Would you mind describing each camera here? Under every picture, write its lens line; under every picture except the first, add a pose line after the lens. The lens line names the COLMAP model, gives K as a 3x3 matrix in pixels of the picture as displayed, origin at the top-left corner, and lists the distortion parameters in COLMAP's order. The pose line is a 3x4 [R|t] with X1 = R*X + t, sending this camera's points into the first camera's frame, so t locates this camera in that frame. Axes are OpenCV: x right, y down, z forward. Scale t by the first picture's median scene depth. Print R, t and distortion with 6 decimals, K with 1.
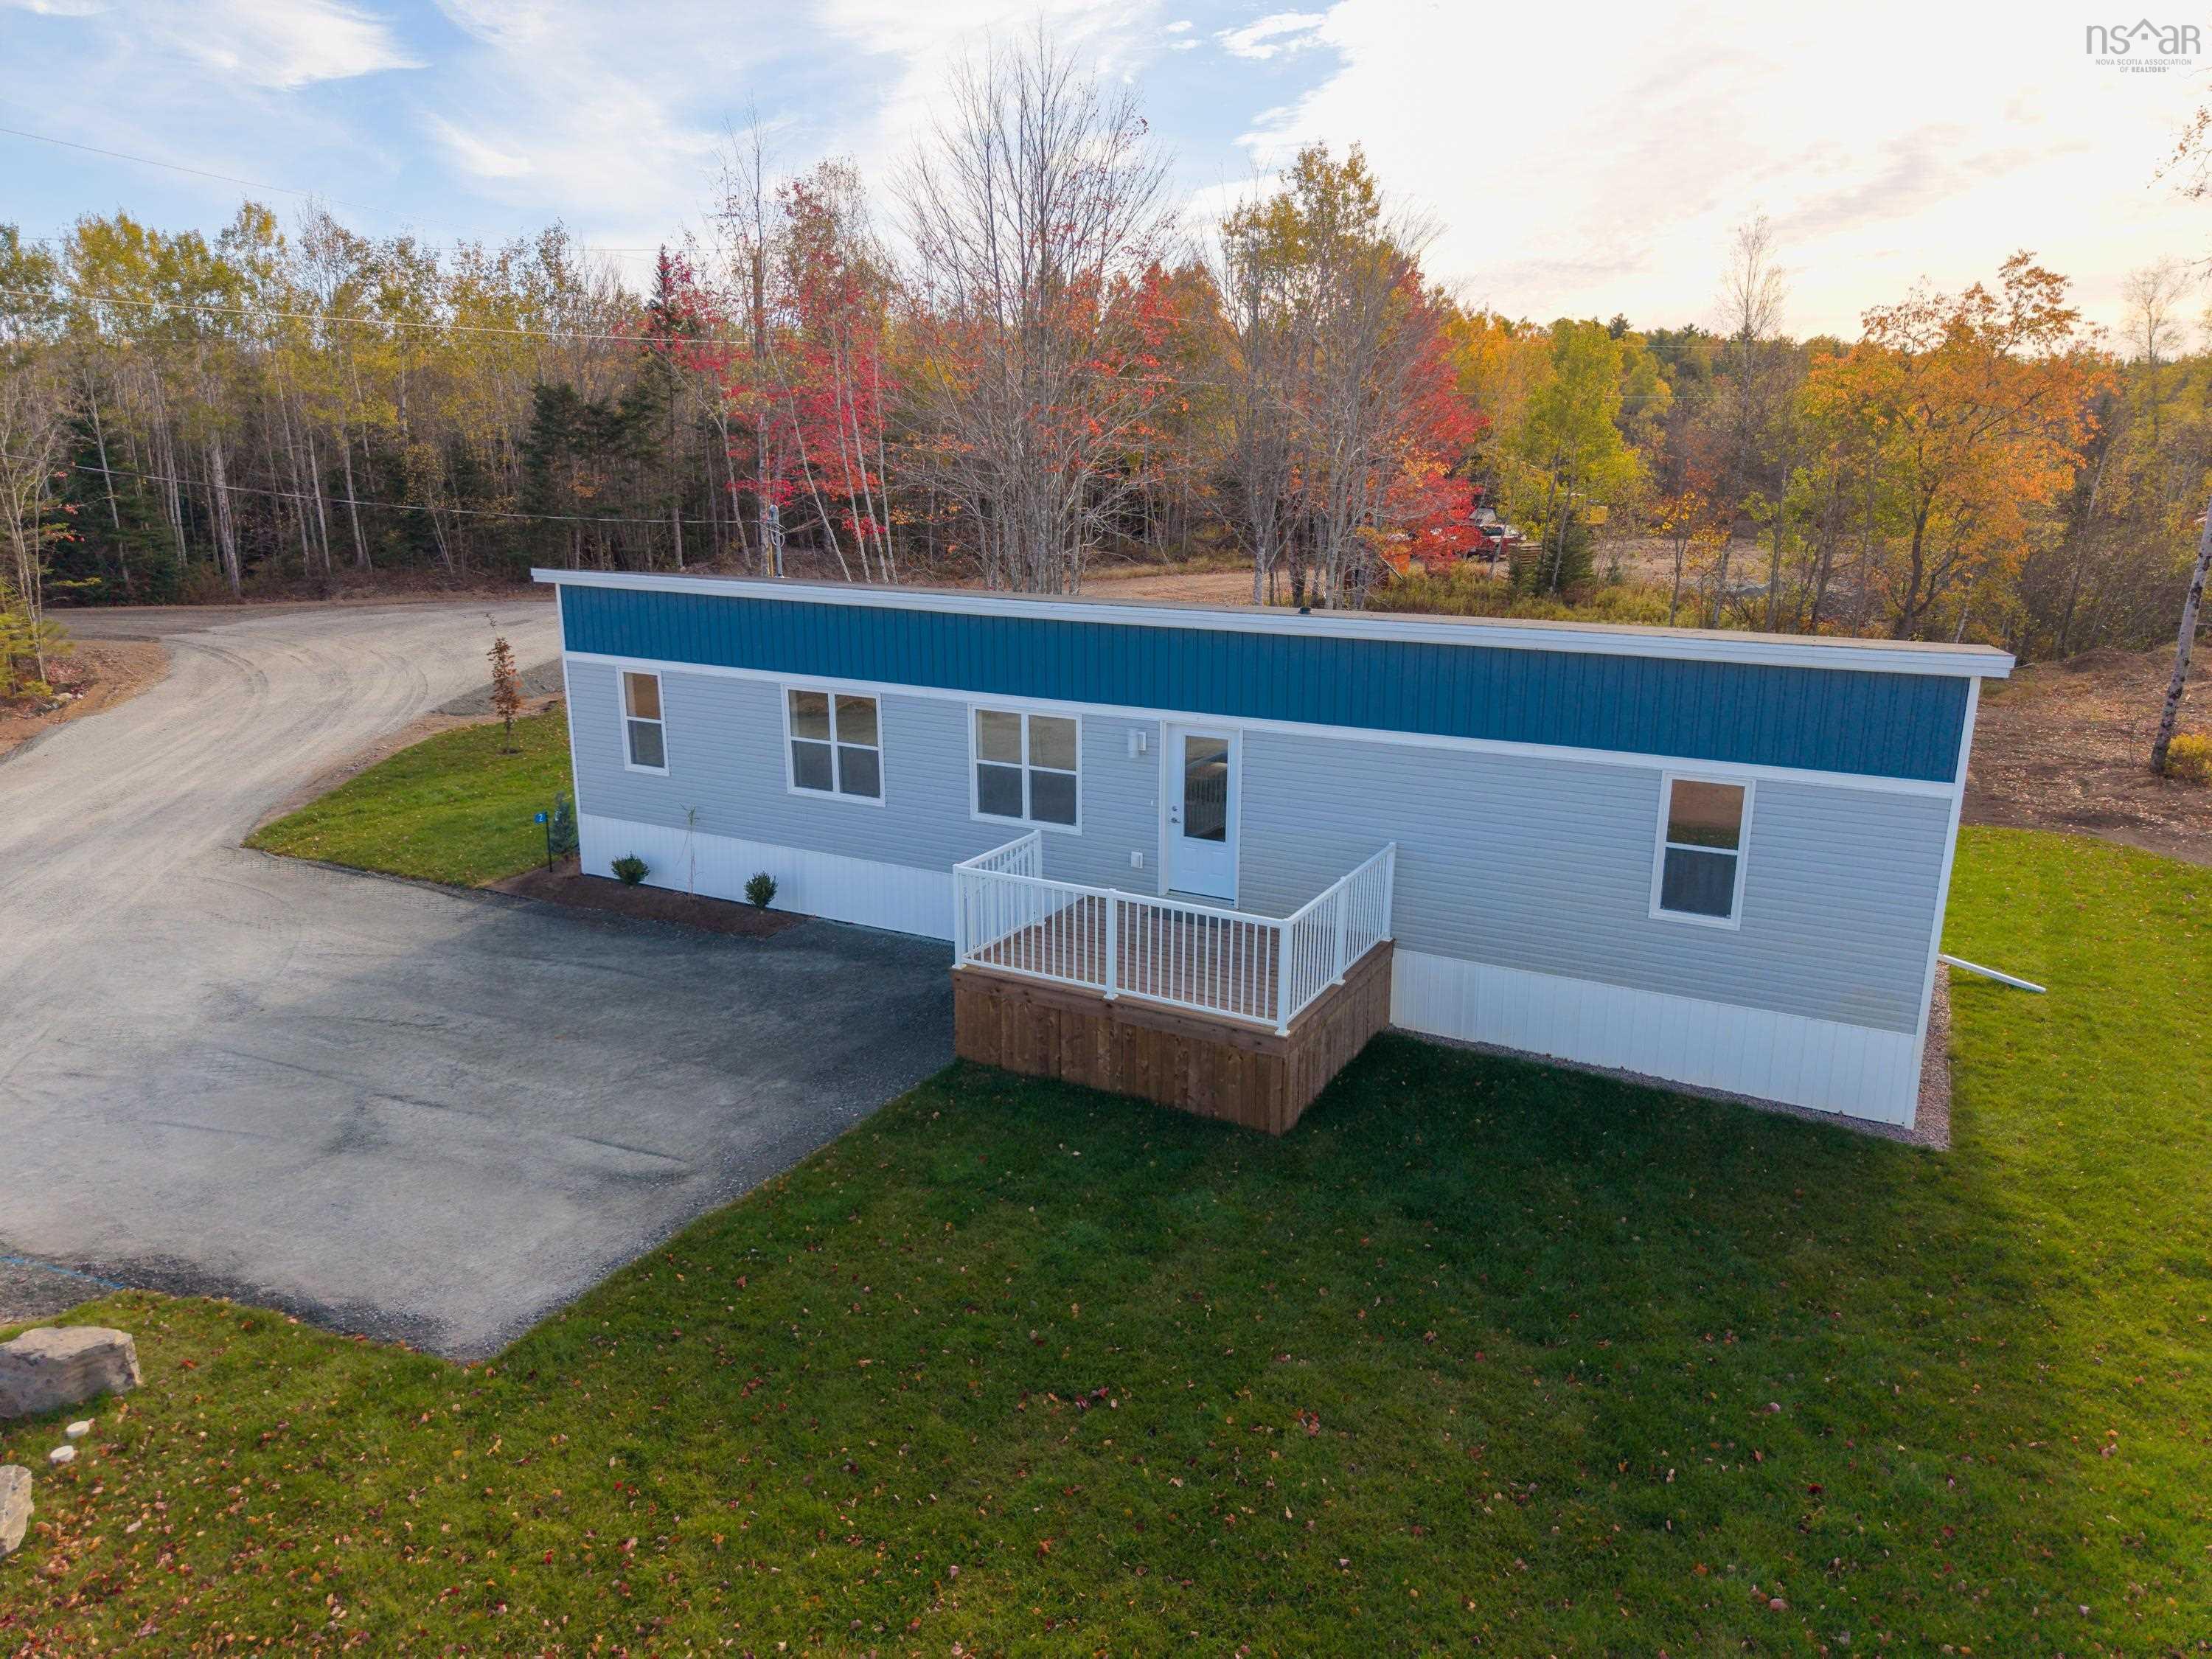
lens RADIAL K [[1505.0, 0, 1113.5], [0, 1505.0, 828.5], [0, 0, 1]] dist [-0.001880, -0.008525]
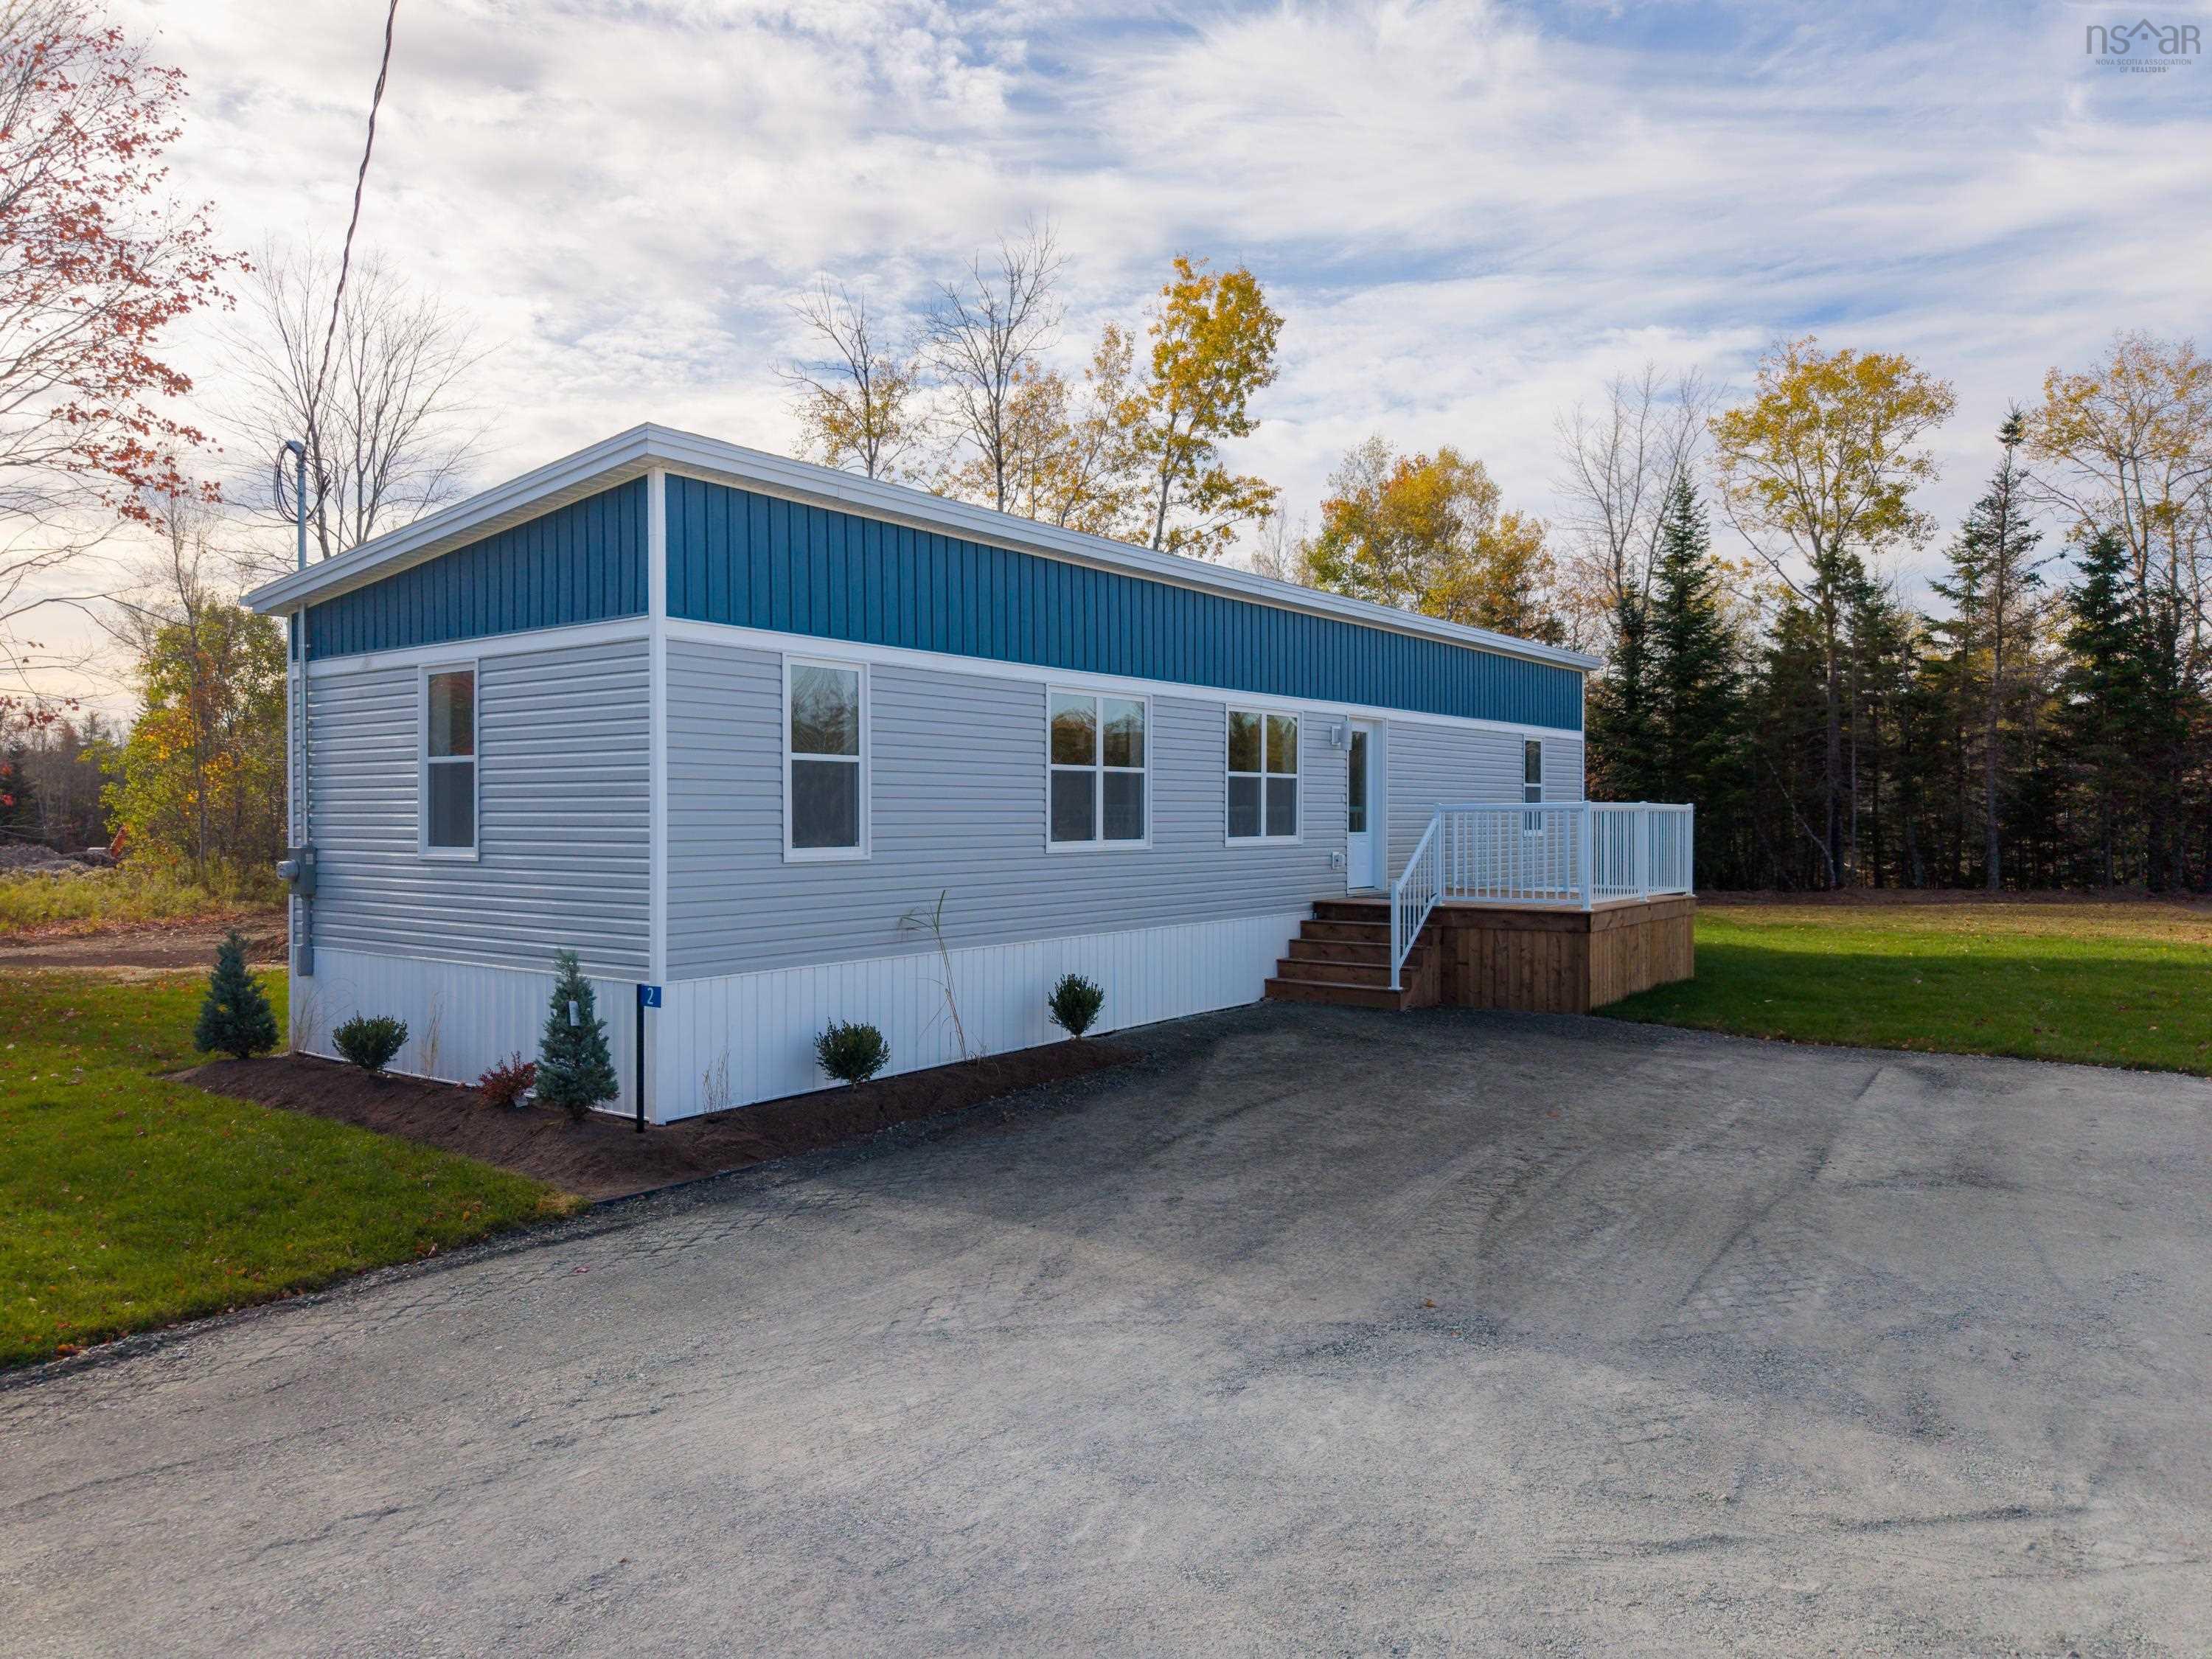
lens RADIAL K [[1505.0, 0, 1091.1], [0, 1505.0, 827.4], [0, 0, 1]] dist [-0.001880, -0.008525]
pose [[0.165775, -0.009111, 0.986121, -0.880039], [0.263790, 0.963929, -0.035440, -0.006168], [-0.950228, 0.266004, 0.162199, 0.904602]]
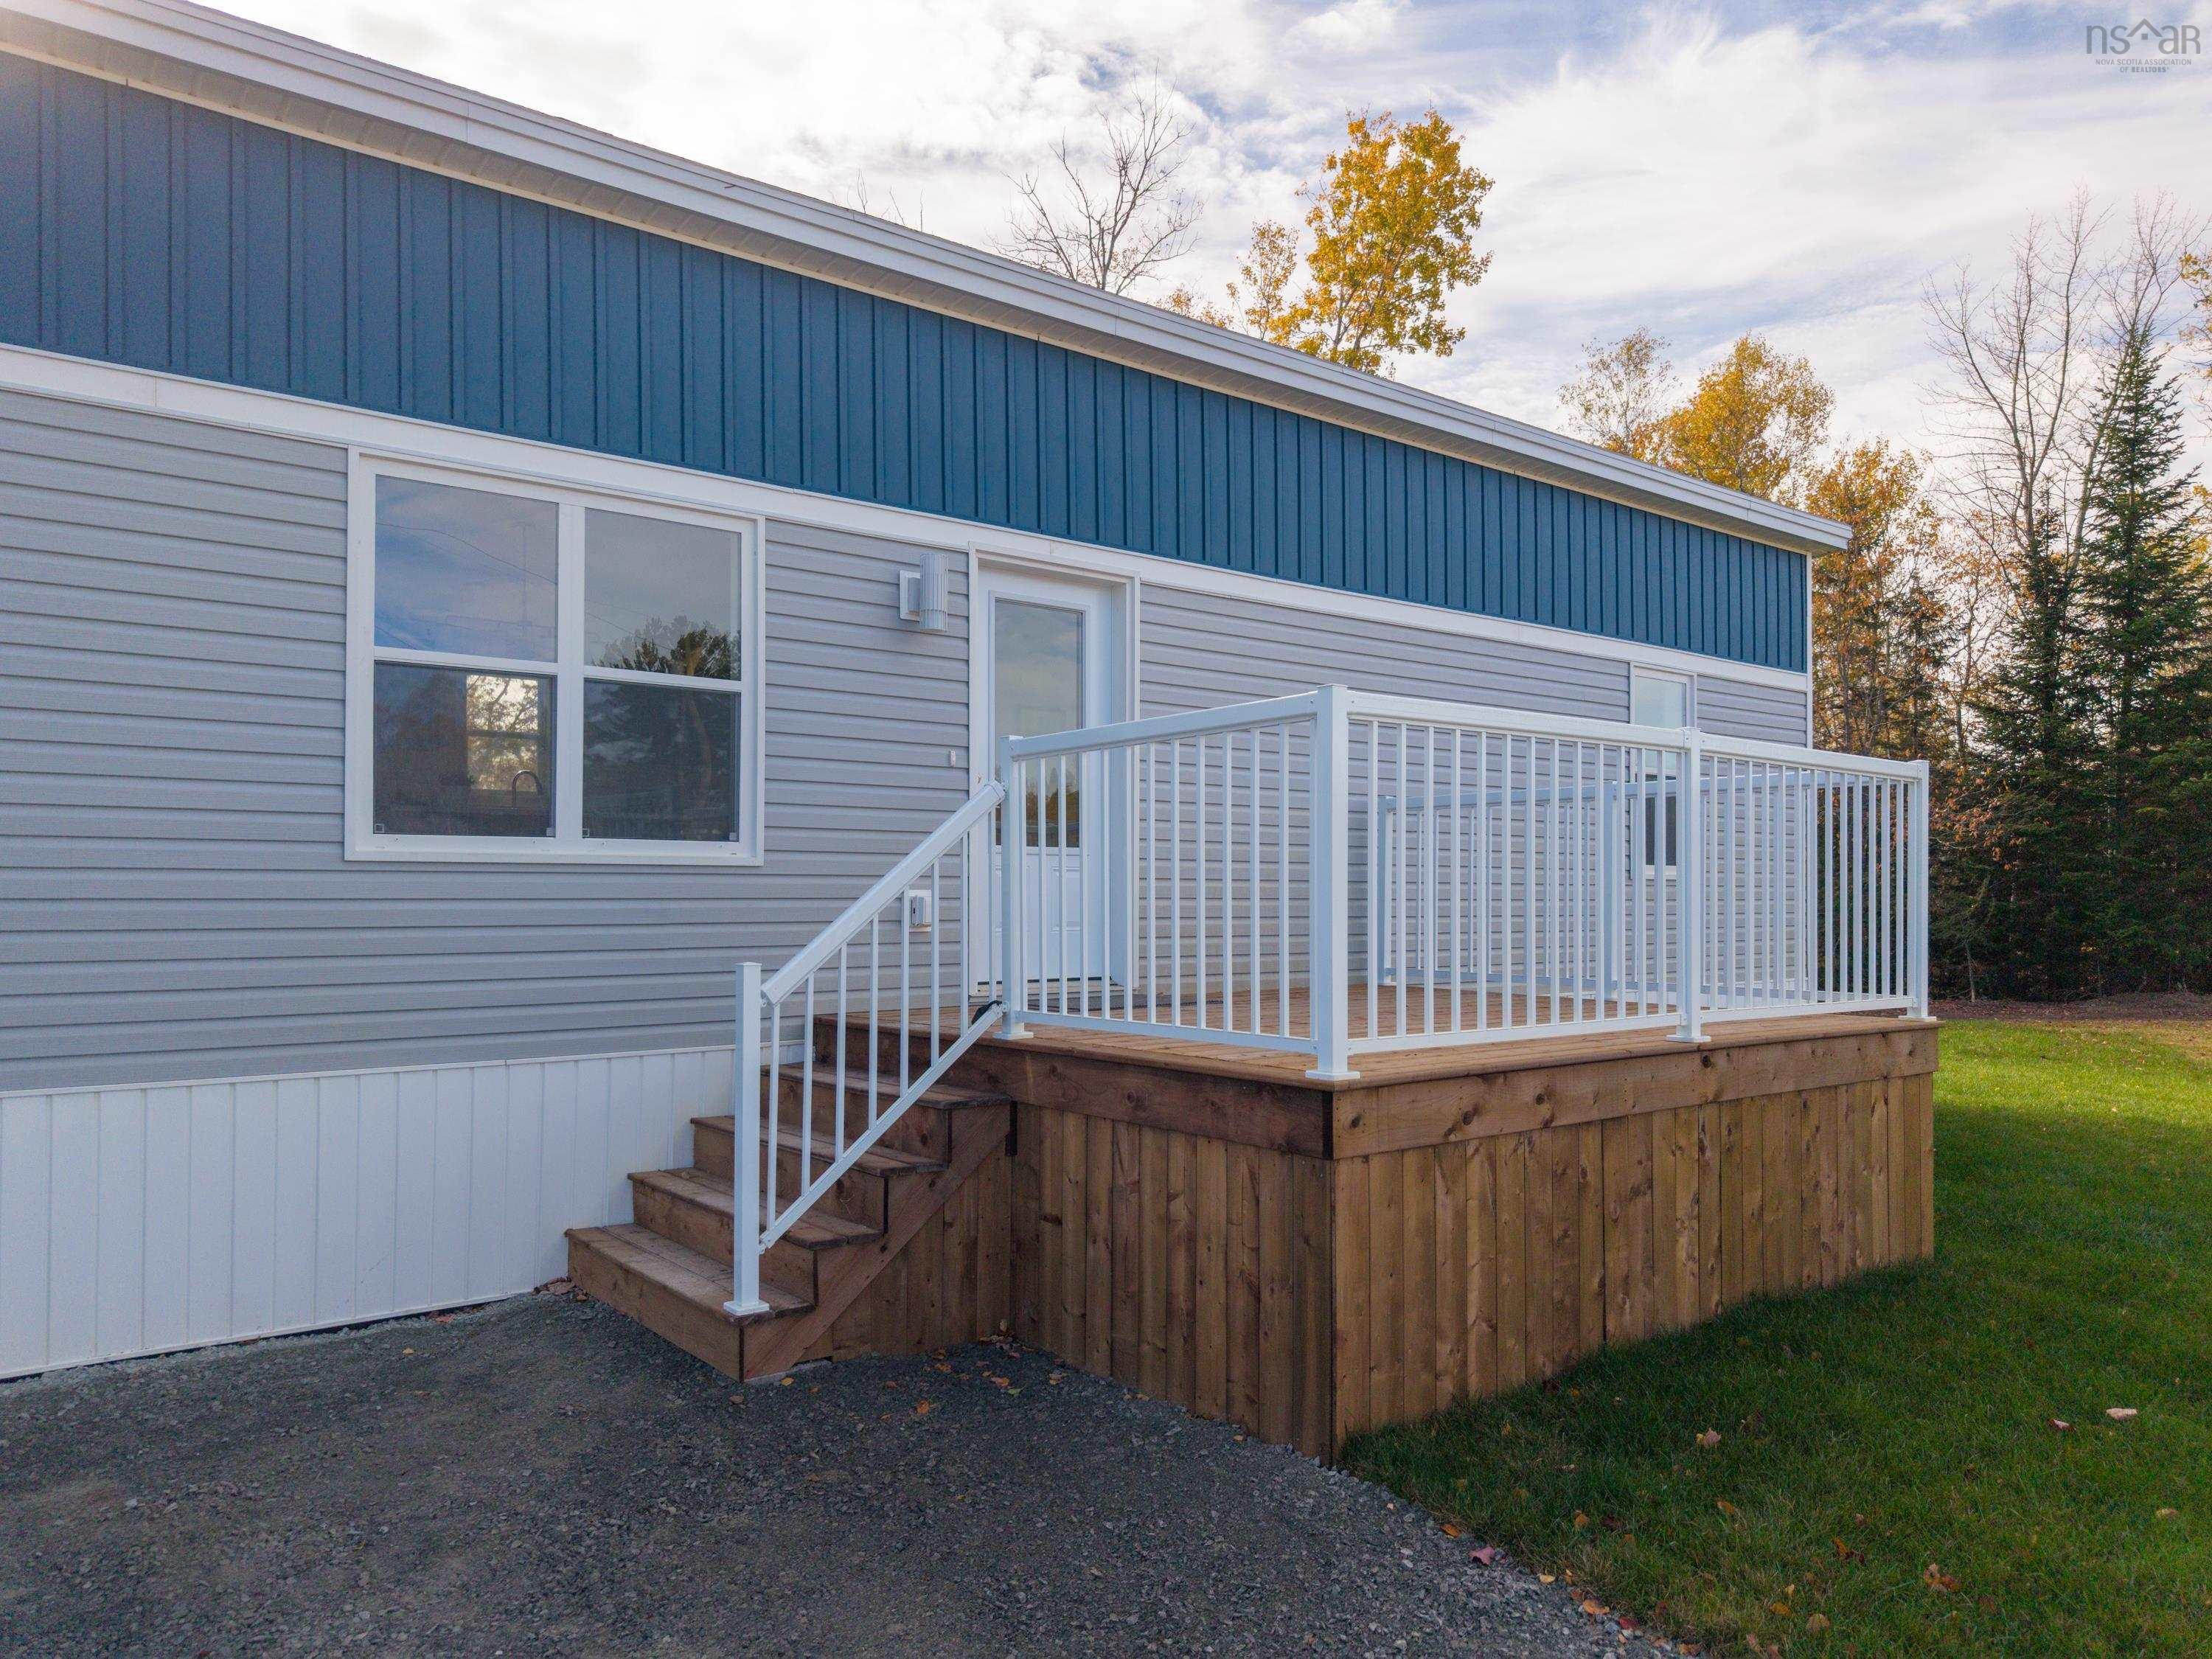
lens RADIAL K [[1505.0, 0, 1063.5], [0, 1505.0, 891.5], [0, 0, 1]] dist [-0.001880, -0.008525]
pose [[0.429975, 0.001061, 0.902840, -0.291842], [0.236992, 0.964800, -0.114001, 0.063922], [-0.871181, 0.262984, 0.414588, 0.737281]]
